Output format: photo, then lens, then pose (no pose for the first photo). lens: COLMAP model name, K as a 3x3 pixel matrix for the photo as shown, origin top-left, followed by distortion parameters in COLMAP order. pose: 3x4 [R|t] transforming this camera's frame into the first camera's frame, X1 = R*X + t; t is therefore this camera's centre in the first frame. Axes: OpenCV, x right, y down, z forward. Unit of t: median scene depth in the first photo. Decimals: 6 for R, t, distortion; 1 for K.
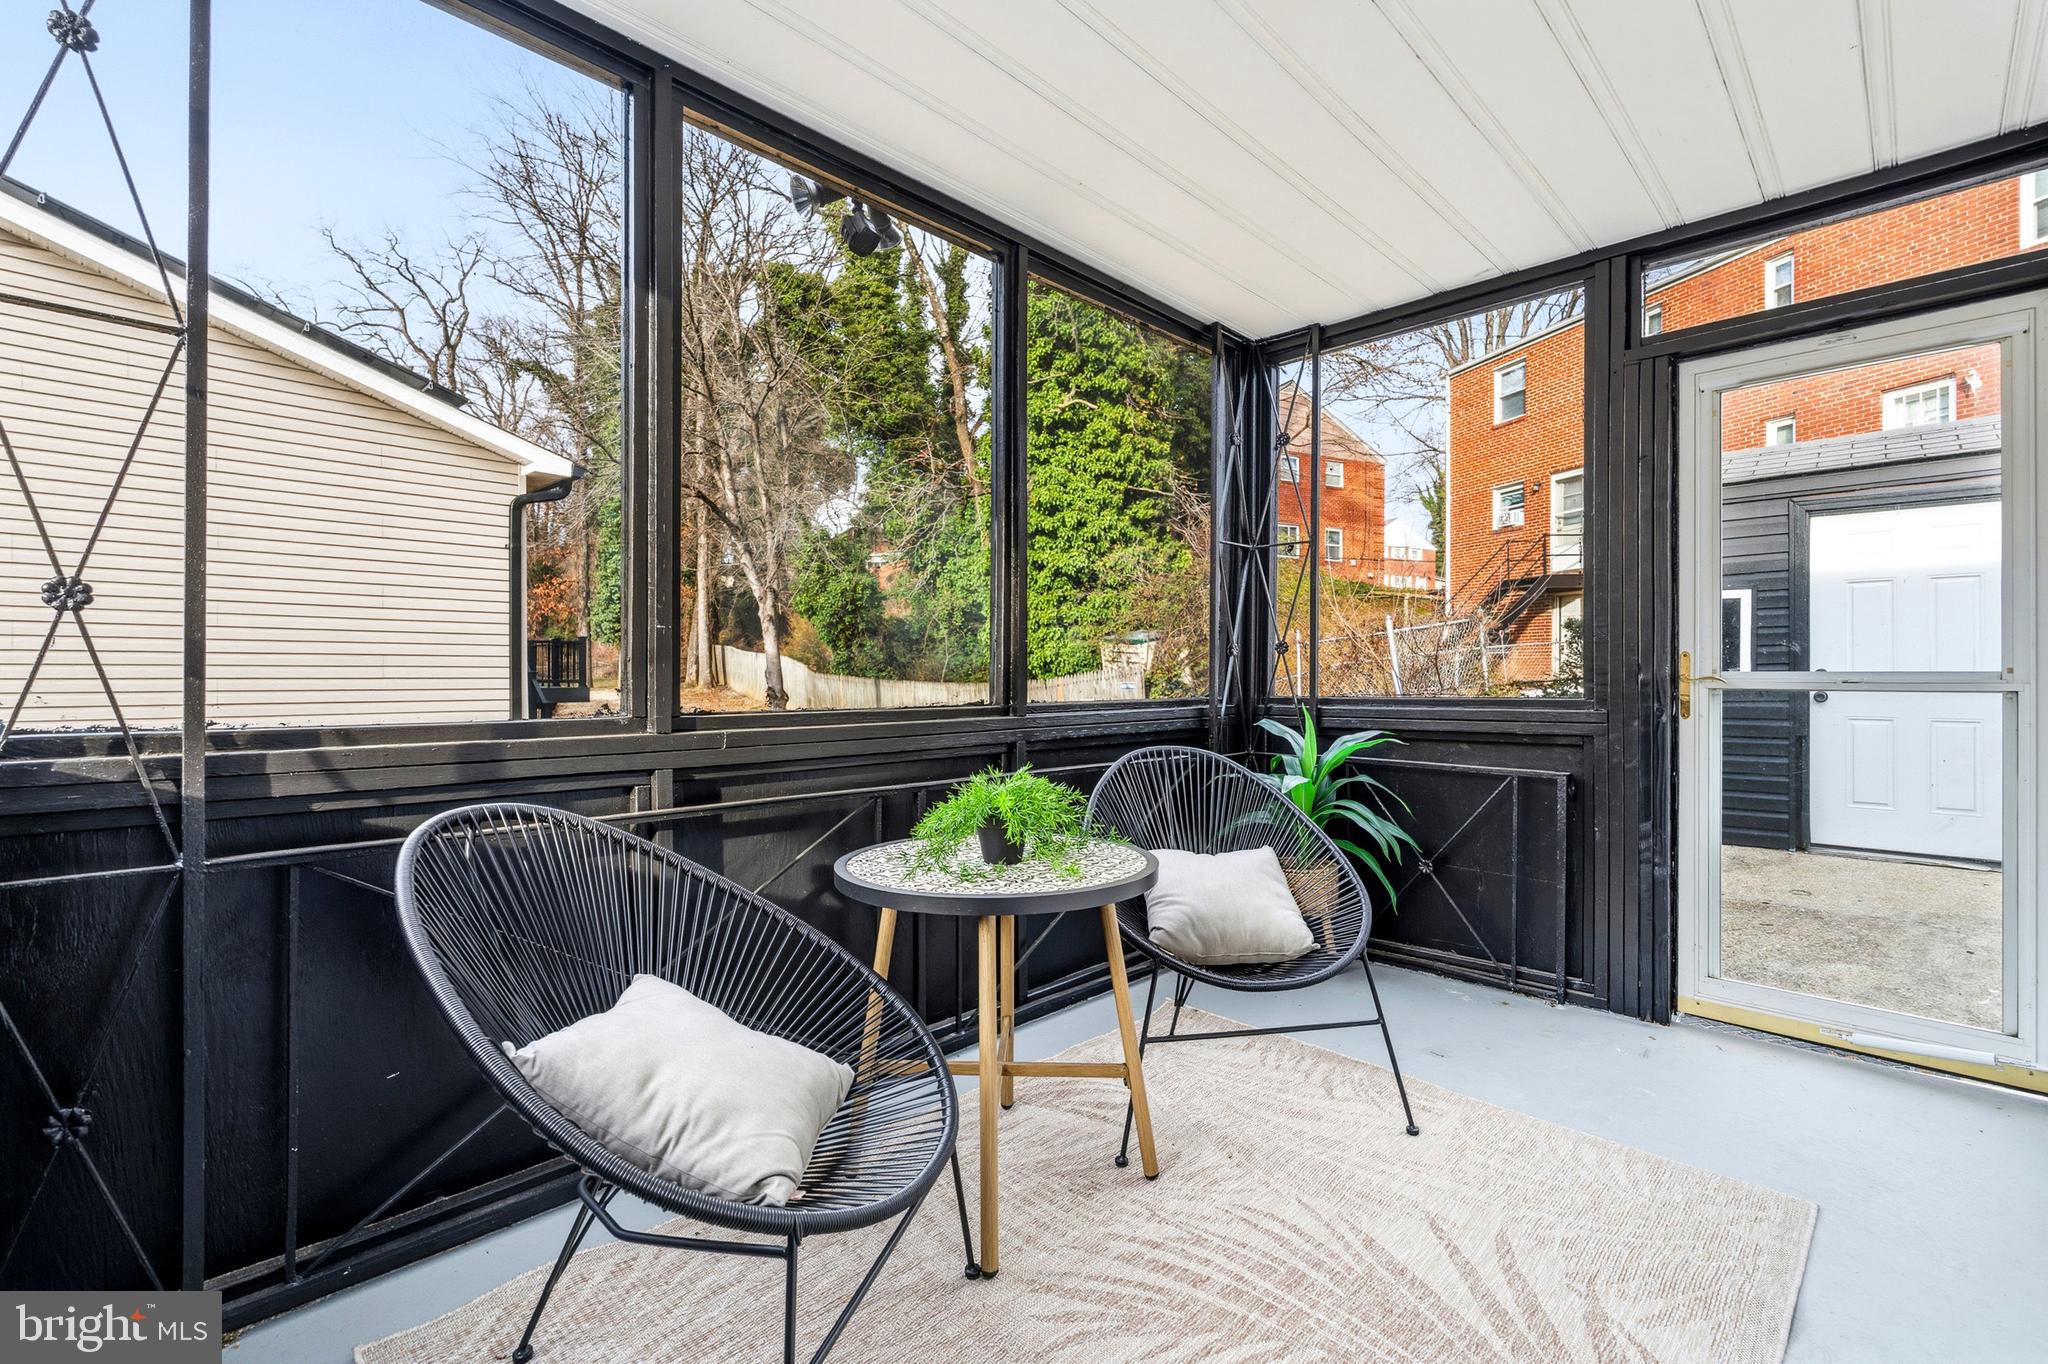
lens RADIAL K [[920.0, 0, 1028.6], [0, 920.0, 685.5], [0, 0, 1]] dist [-0.004735, 0.002377]
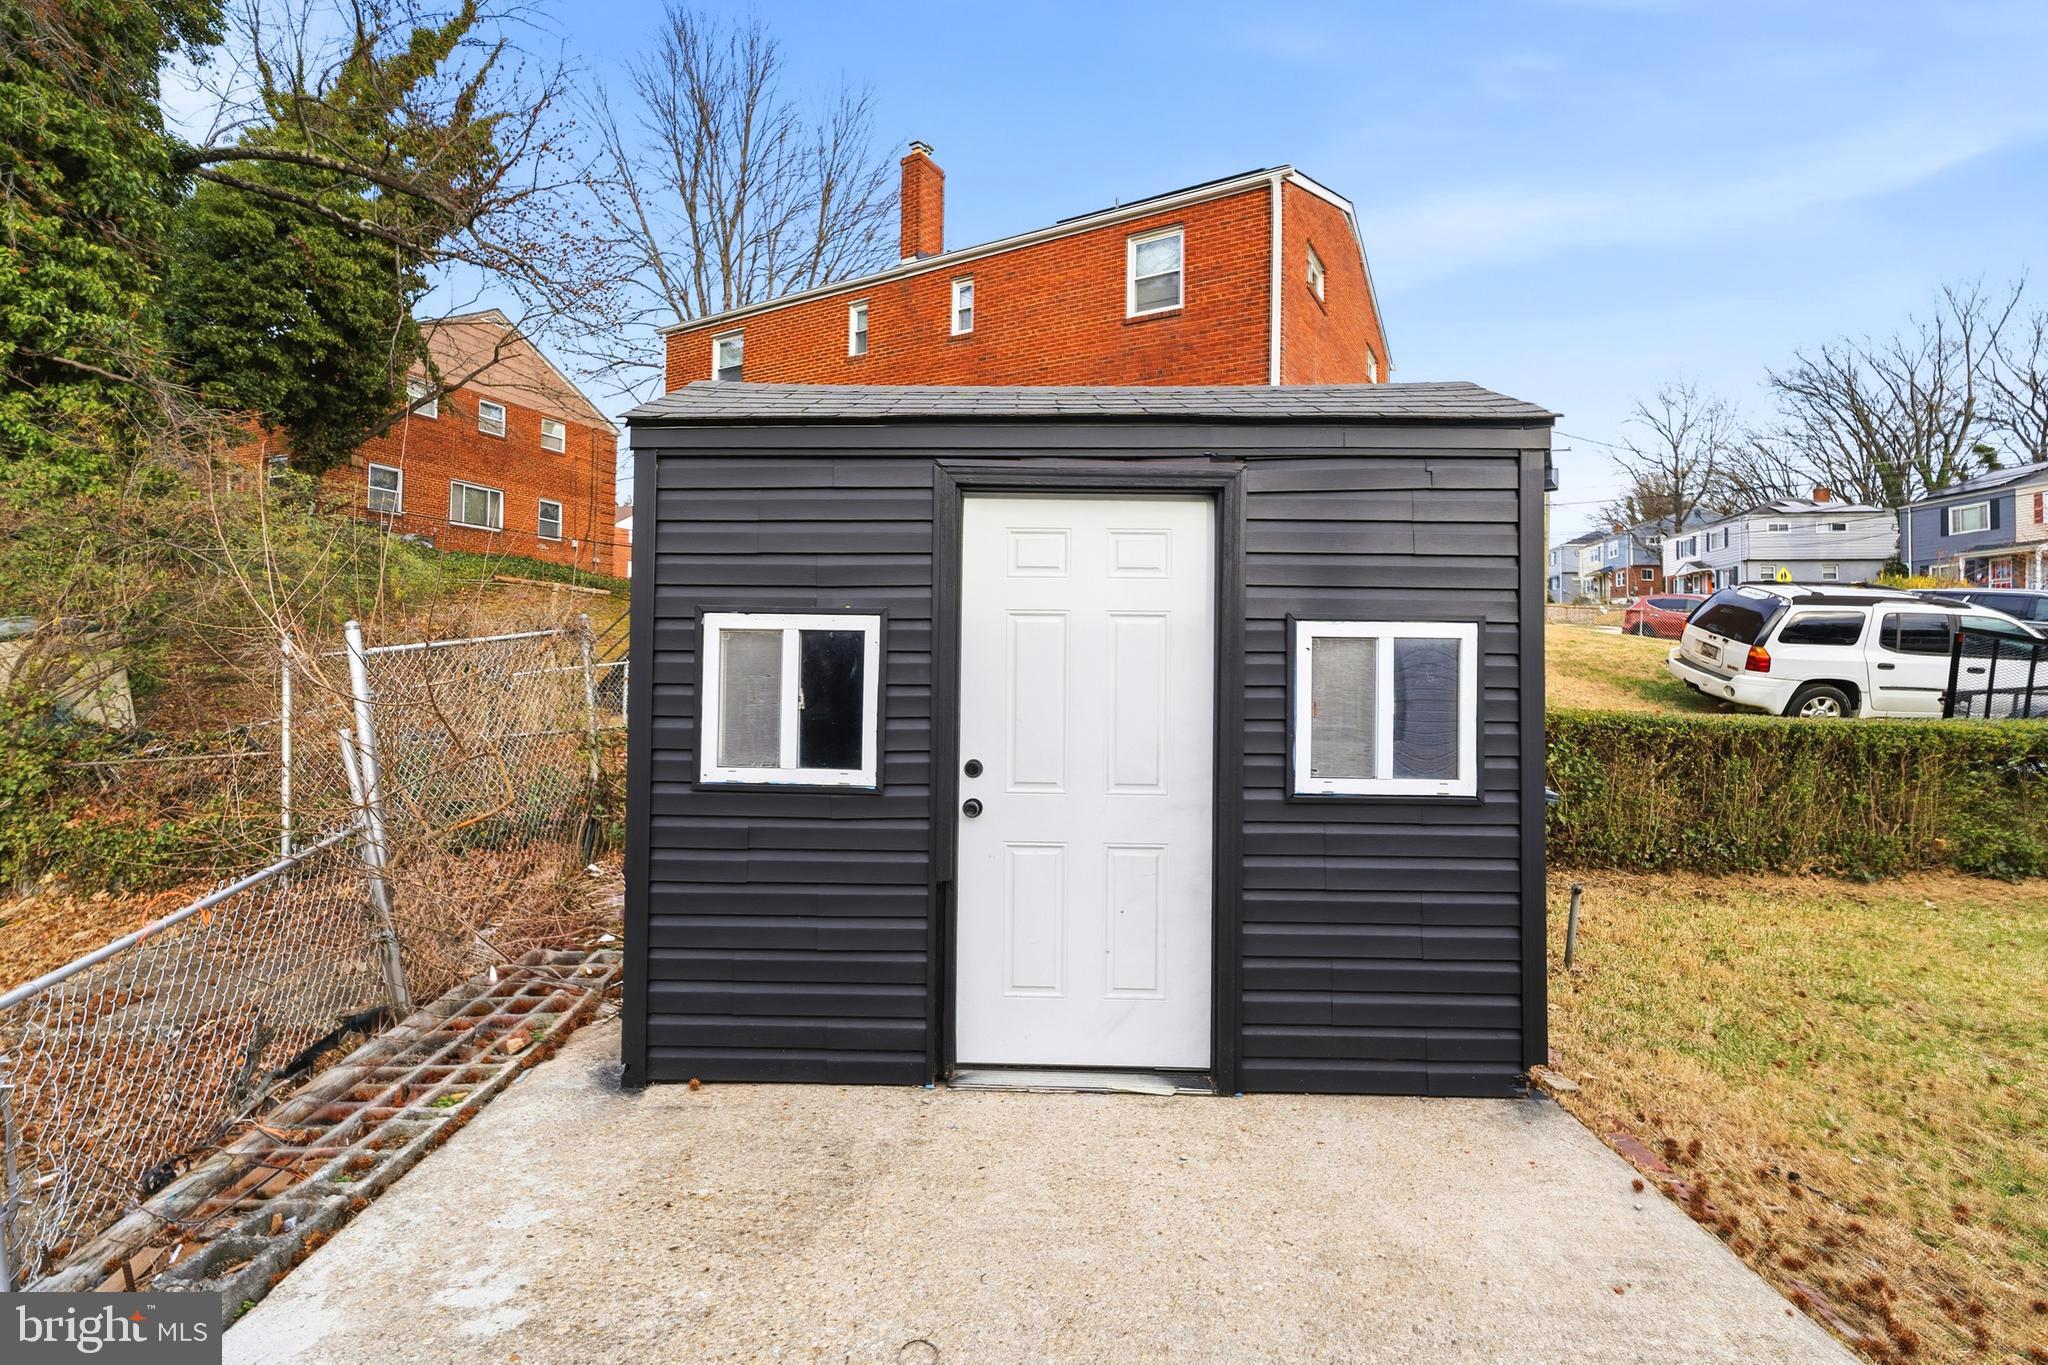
lens RADIAL K [[920.0, 0, 1033.9], [0, 920.0, 679.3], [0, 0, 1]] dist [-0.004735, 0.002377]
pose [[0.730138, 0.001368, 0.683298, 0.171717], [-0.003624, 0.999992, 0.001870, -0.024312], [-0.683290, -0.003842, 0.730137, 0.192129]]
